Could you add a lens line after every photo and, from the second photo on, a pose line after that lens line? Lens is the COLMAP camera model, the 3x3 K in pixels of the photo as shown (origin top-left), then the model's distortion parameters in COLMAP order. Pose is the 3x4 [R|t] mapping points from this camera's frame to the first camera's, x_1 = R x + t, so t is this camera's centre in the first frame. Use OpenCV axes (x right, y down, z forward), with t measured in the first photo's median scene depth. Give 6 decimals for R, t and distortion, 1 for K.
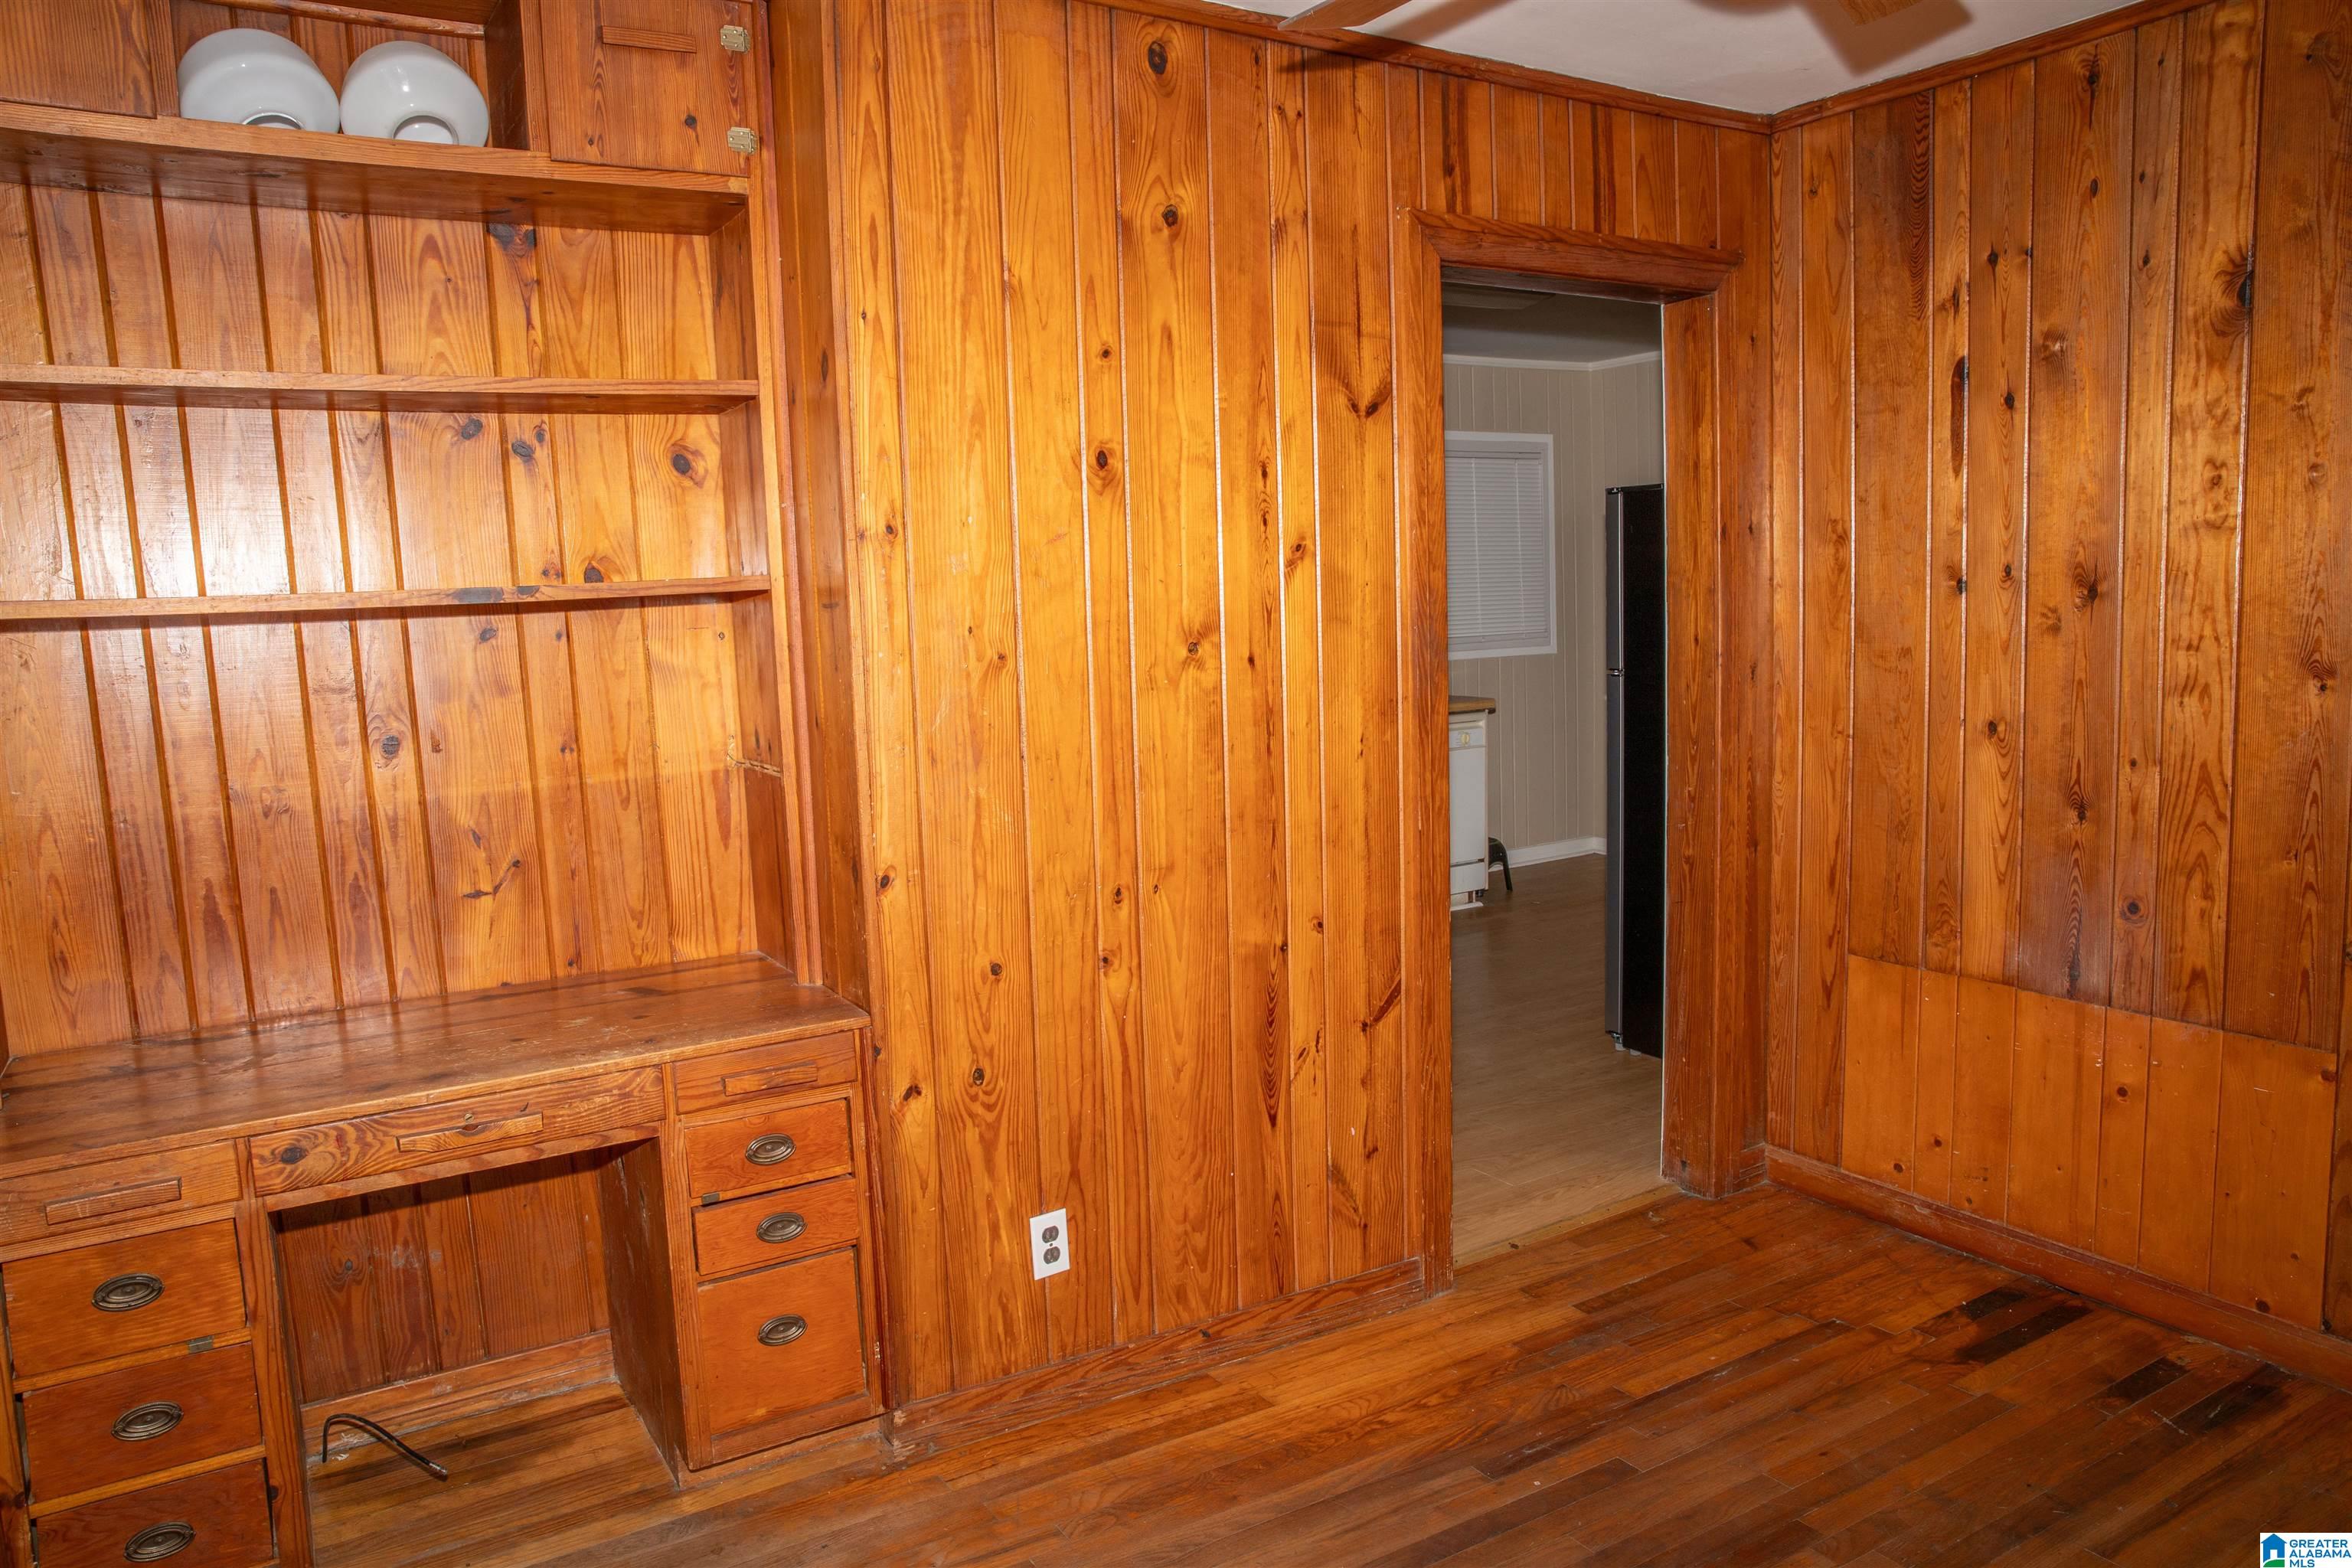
lens RADIAL K [[1597.4, 0, 1176.9], [0, 1597.4, 797.9], [0, 0, 1]] dist [-0.122924, 0.103154]
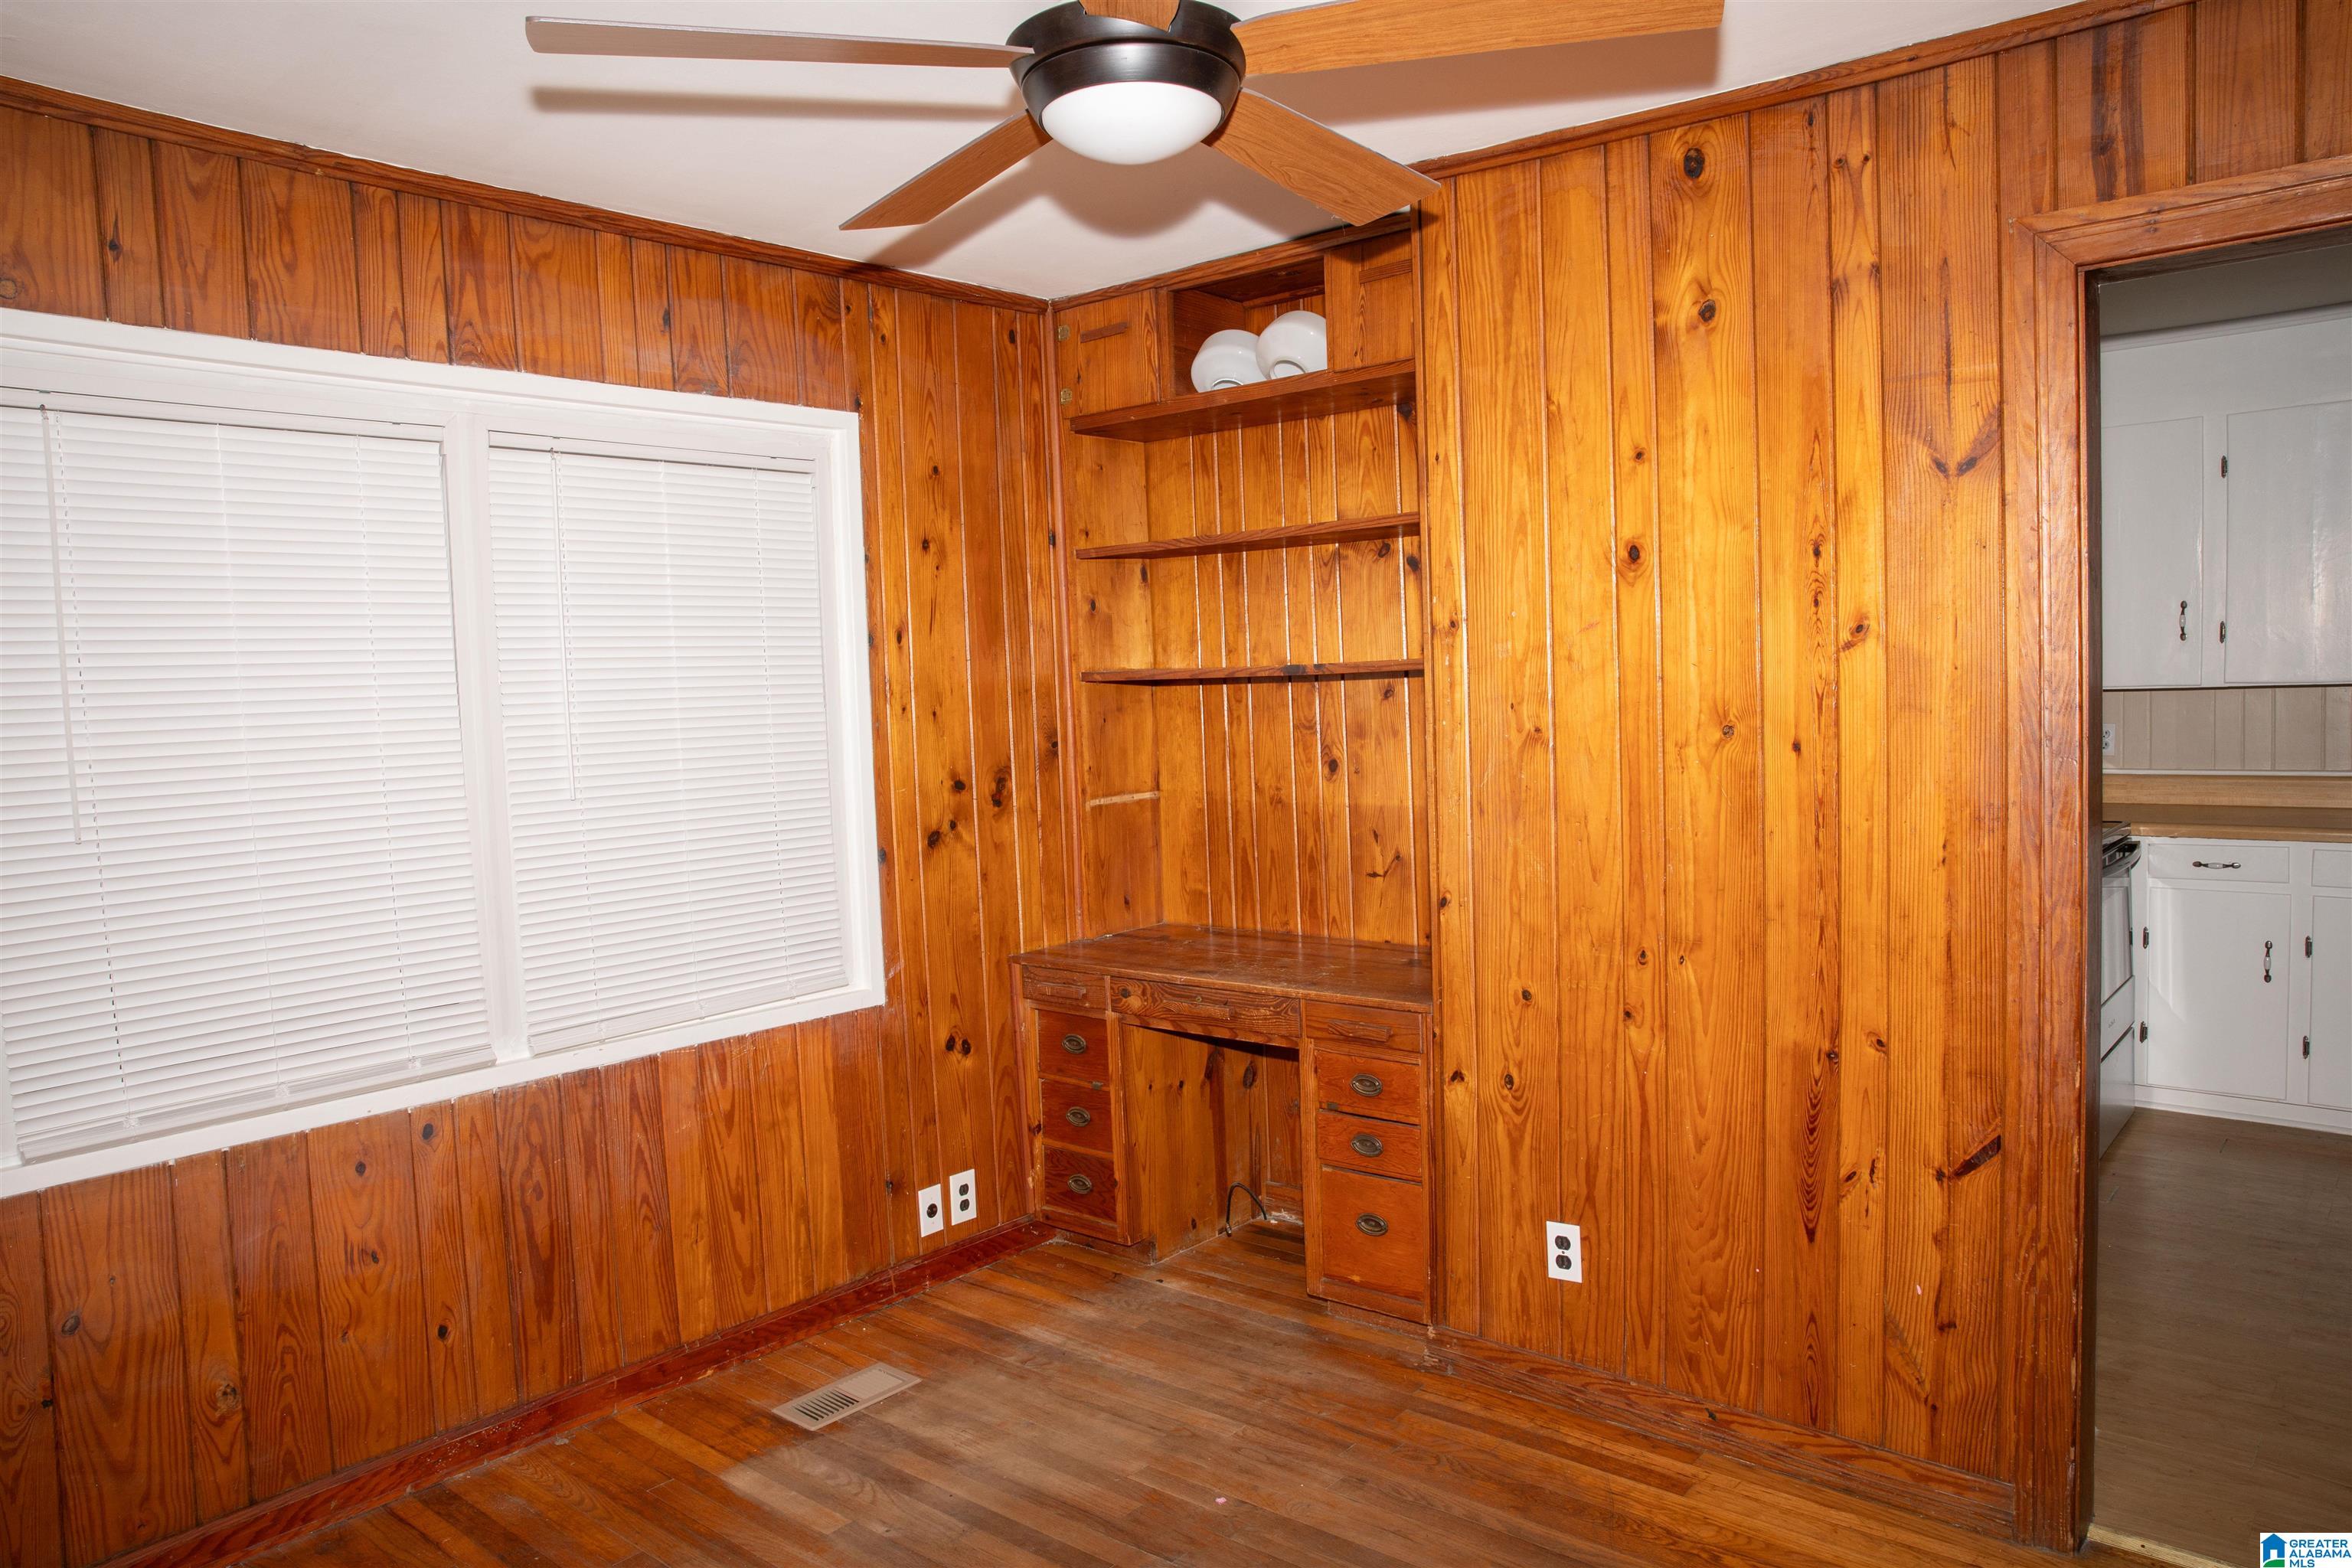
lens RADIAL K [[1597.4, 0, 1176.9], [0, 1597.4, 797.9], [0, 0, 1]] dist [-0.122924, 0.103154]
pose [[0.314542, 0.091648, -0.944809, 0.869238], [-0.101175, 0.992895, 0.062630, -0.081015], [0.943836, 0.075891, 0.321580, 0.361450]]
